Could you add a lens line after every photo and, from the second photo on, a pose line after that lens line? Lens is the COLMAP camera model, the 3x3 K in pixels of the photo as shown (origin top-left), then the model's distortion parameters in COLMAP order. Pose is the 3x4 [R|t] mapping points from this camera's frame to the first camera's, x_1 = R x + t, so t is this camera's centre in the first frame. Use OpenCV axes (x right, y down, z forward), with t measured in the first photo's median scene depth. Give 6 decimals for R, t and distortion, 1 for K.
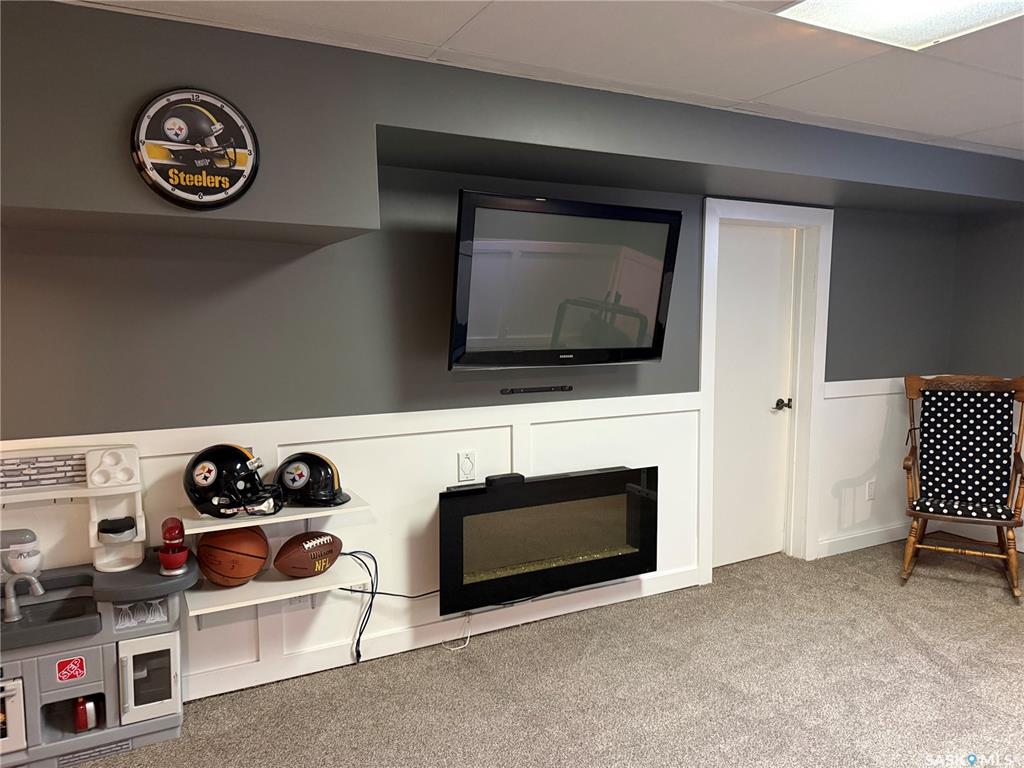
lens RADIAL K [[721.5, 0, 508.9], [0, 721.5, 386.1], [0, 0, 1]] dist [0.066912, -0.078029]
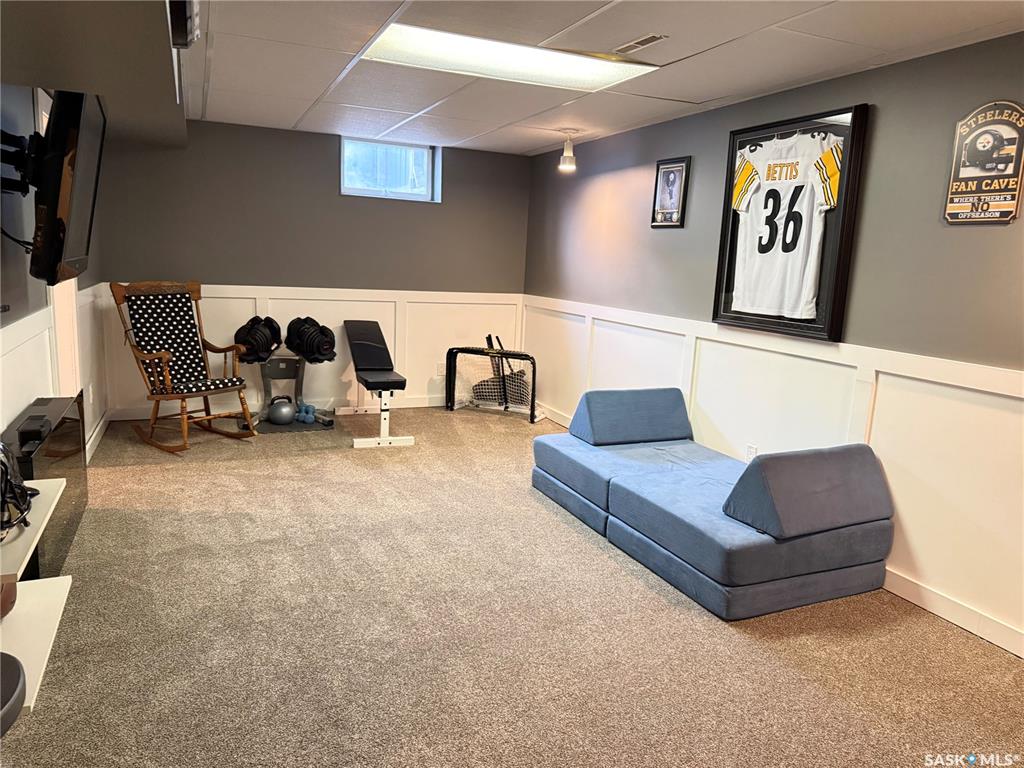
lens RADIAL K [[721.5, 0, 521.2], [0, 721.5, 395.0], [0, 0, 1]] dist [0.066912, -0.078029]
pose [[0.060597, -0.177195, 0.982309, -0.634332], [0.048689, 0.983470, 0.174401, -0.012559], [-0.996974, 0.037259, 0.068222, 0.373688]]
